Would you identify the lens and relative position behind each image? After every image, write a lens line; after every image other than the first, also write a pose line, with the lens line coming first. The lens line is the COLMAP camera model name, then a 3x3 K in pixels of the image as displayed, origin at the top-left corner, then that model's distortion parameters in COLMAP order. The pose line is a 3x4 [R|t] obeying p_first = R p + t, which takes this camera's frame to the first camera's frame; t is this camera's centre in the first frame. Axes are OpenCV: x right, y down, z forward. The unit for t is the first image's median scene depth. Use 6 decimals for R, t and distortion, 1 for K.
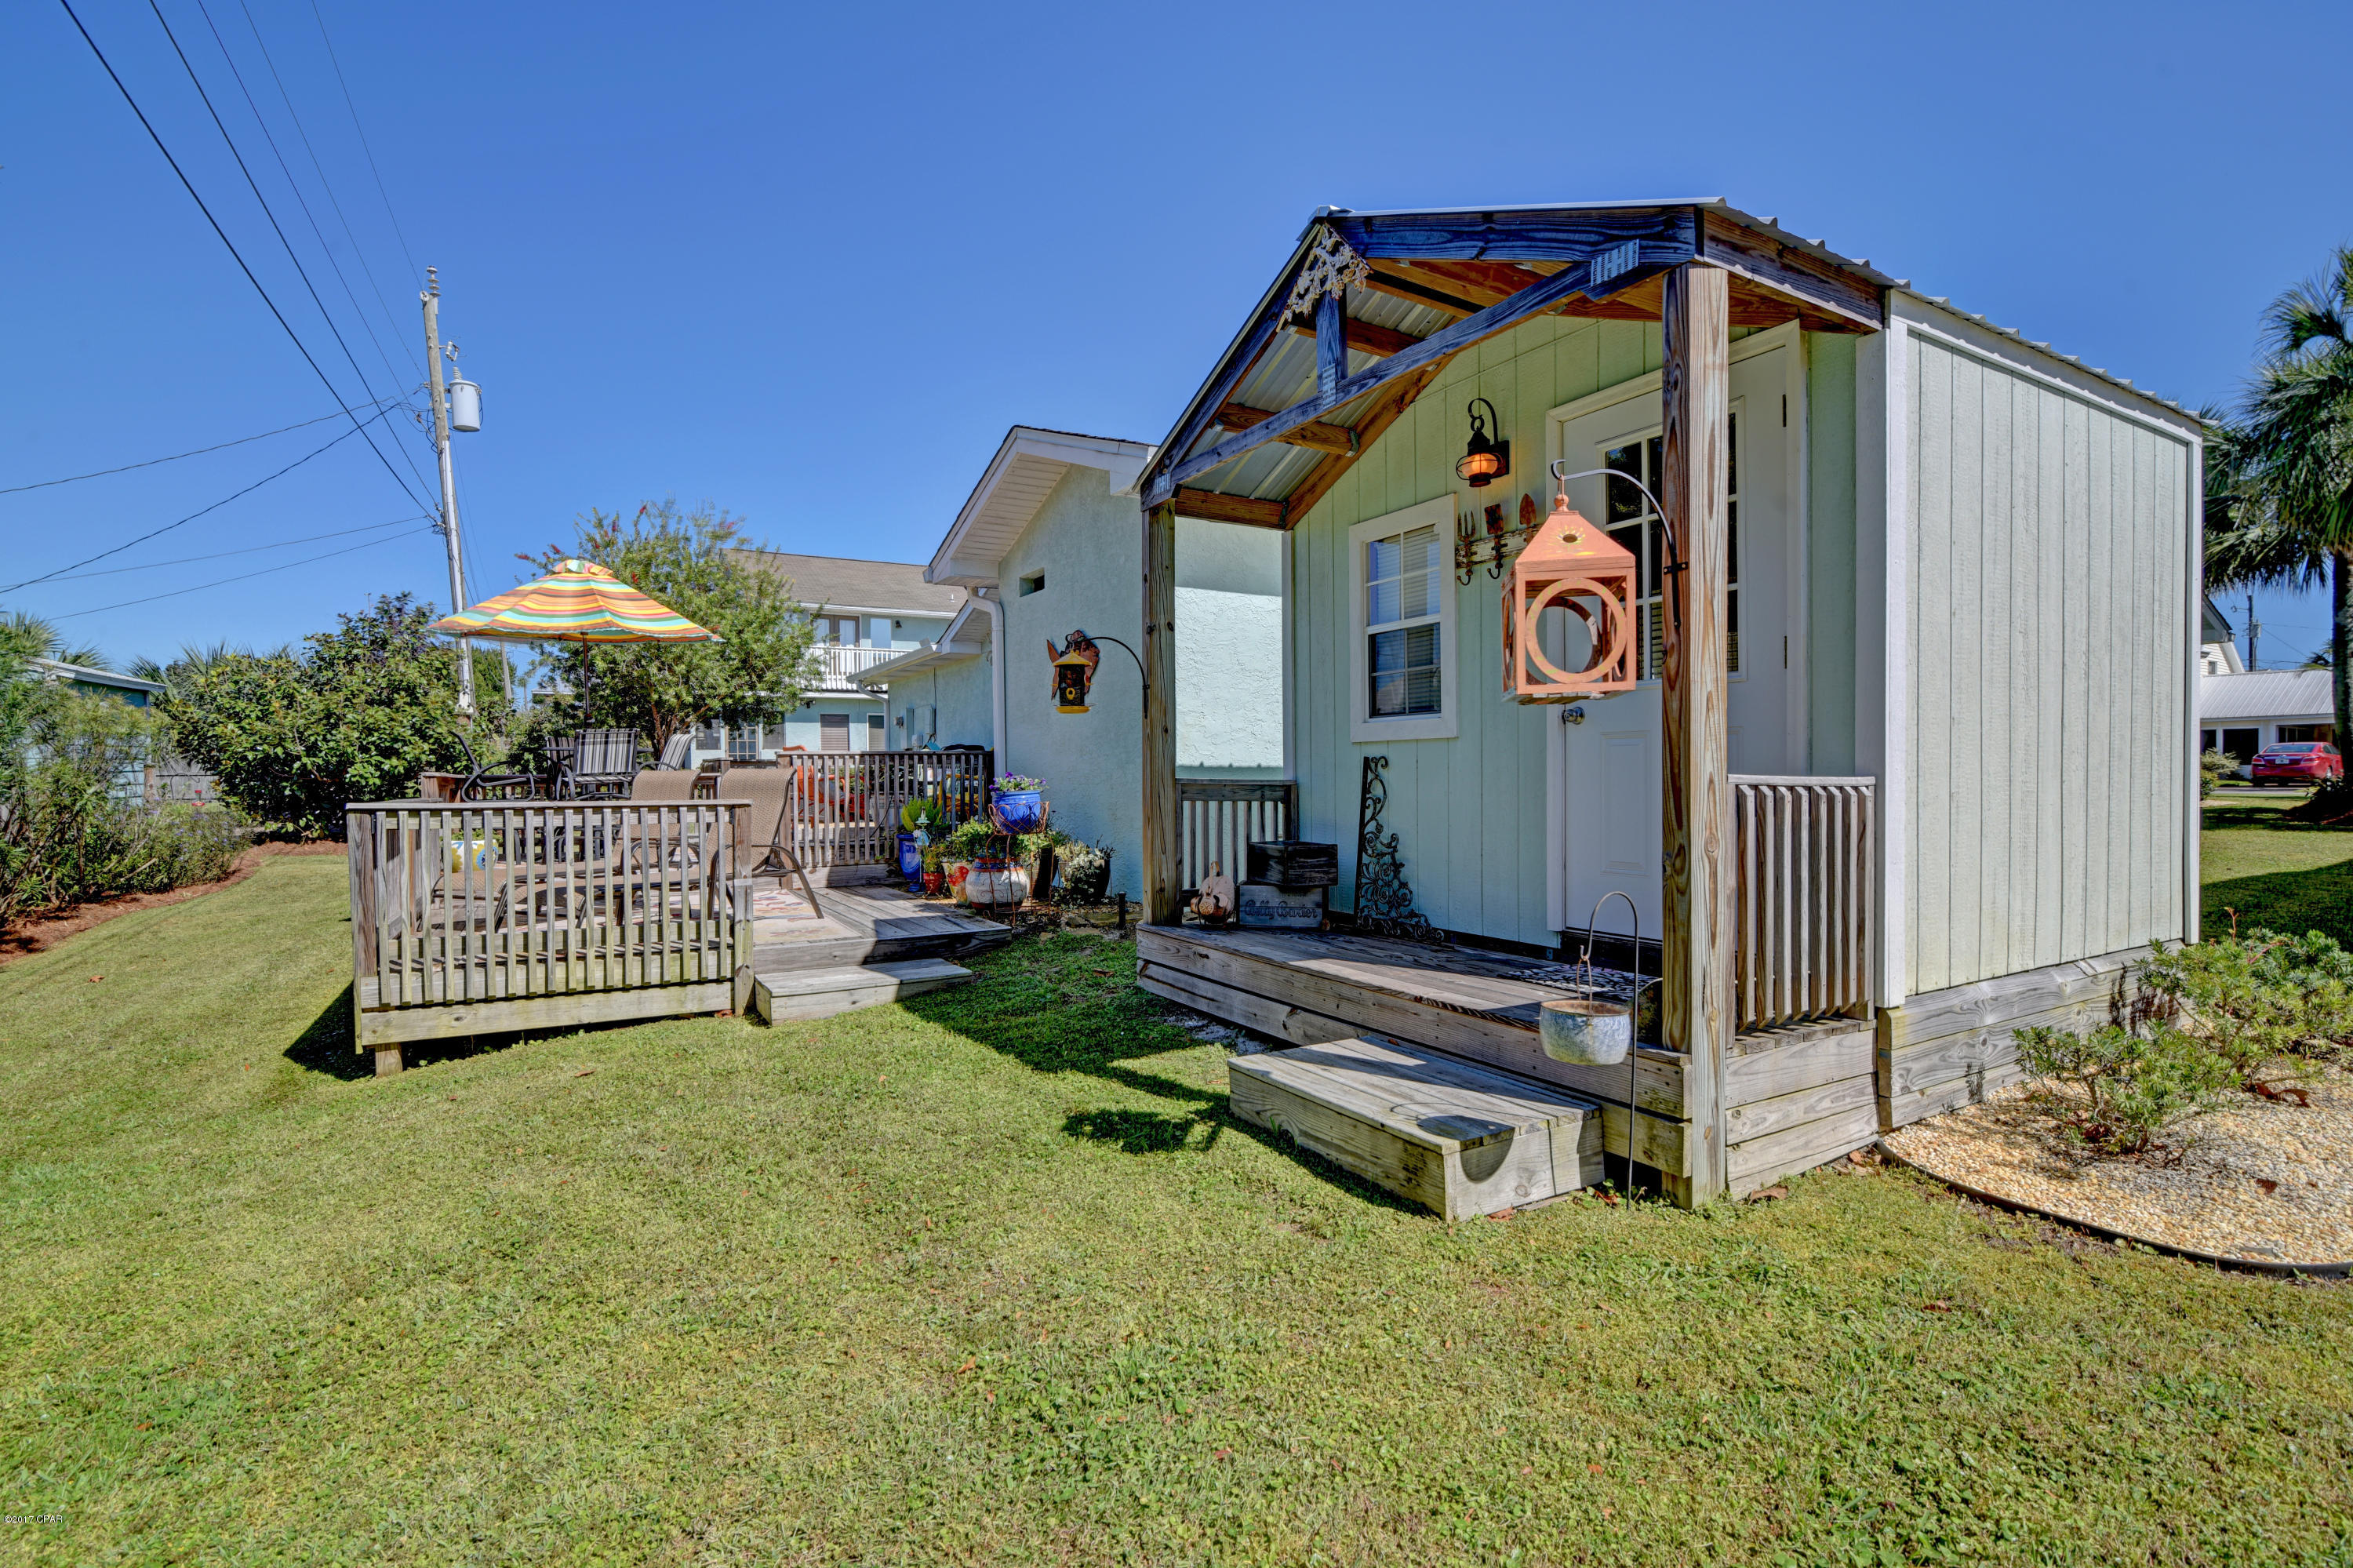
lens RADIAL K [[1084.9, 0, 1172.7], [0, 1084.9, 794.9], [0, 0, 1]] dist [-0.021802, 0.002646]
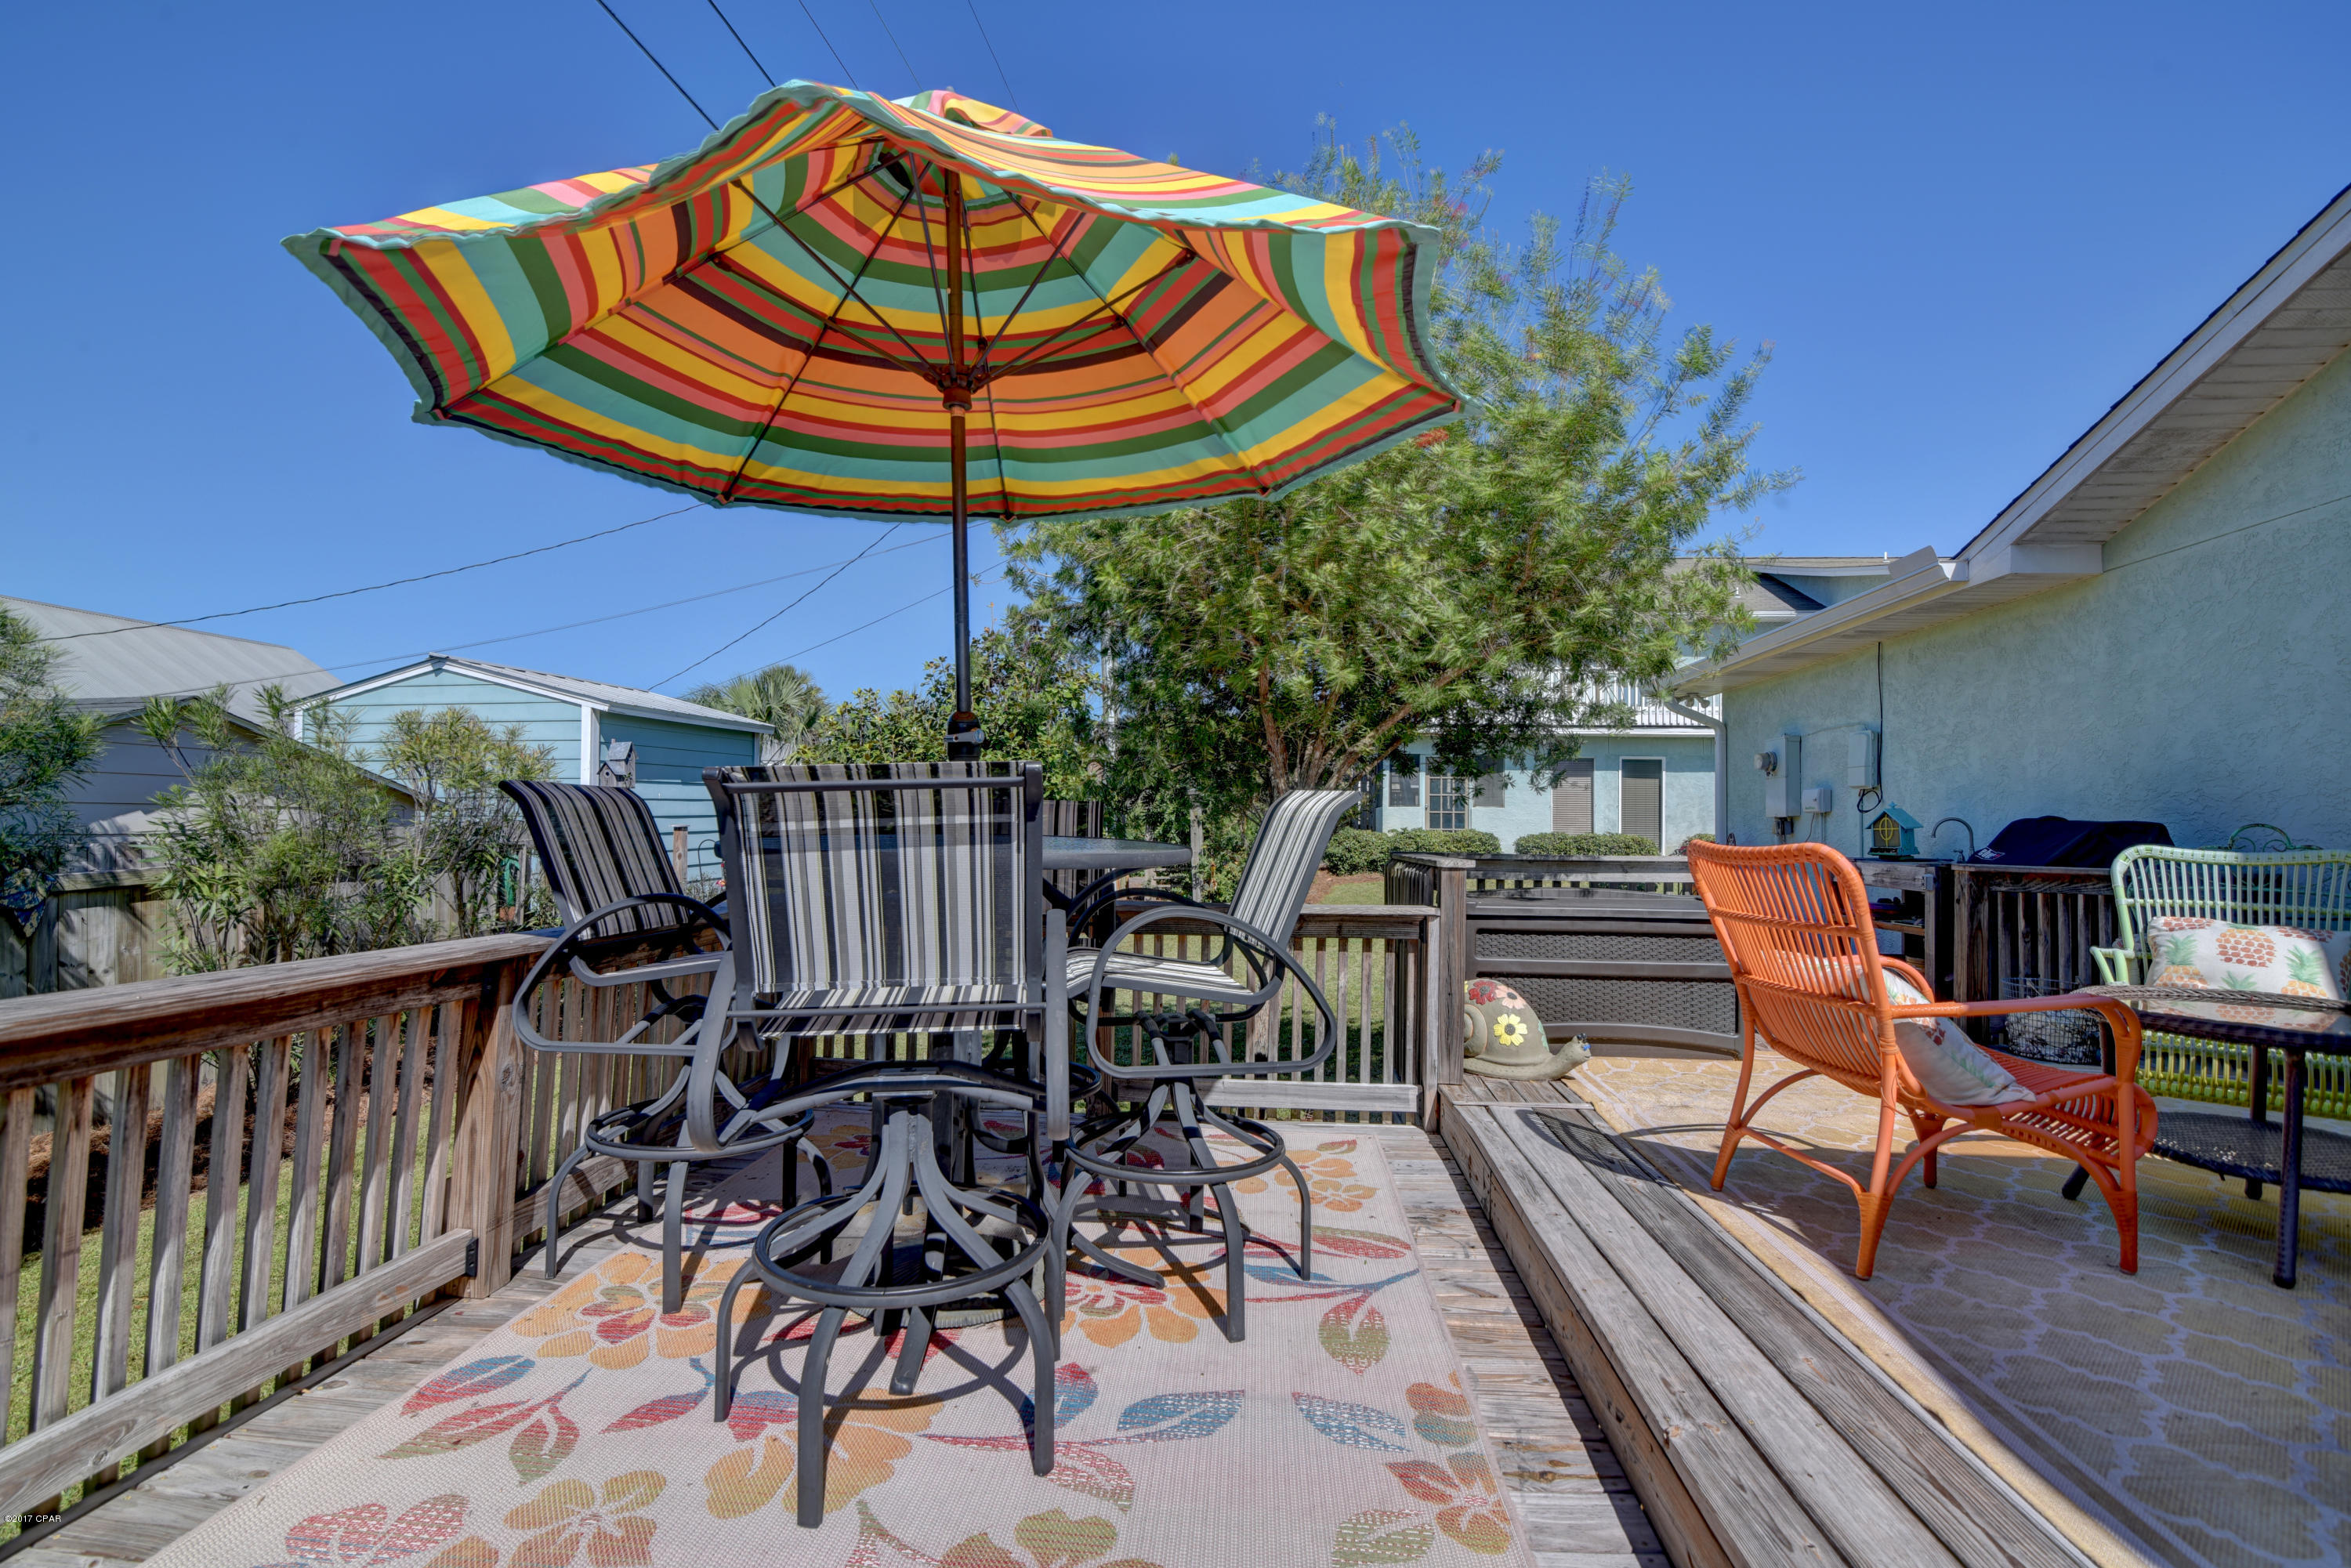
lens RADIAL K [[1083.9, 0, 1168.5], [0, 1083.9, 792.3], [0, 0, 1]] dist [-0.021802, 0.002646]
pose [[0.813191, 0.004074, -0.581983, -0.664172], [-0.033065, 0.998684, -0.039208, -0.089255], [0.581057, 0.051127, 0.812255, 1.550262]]
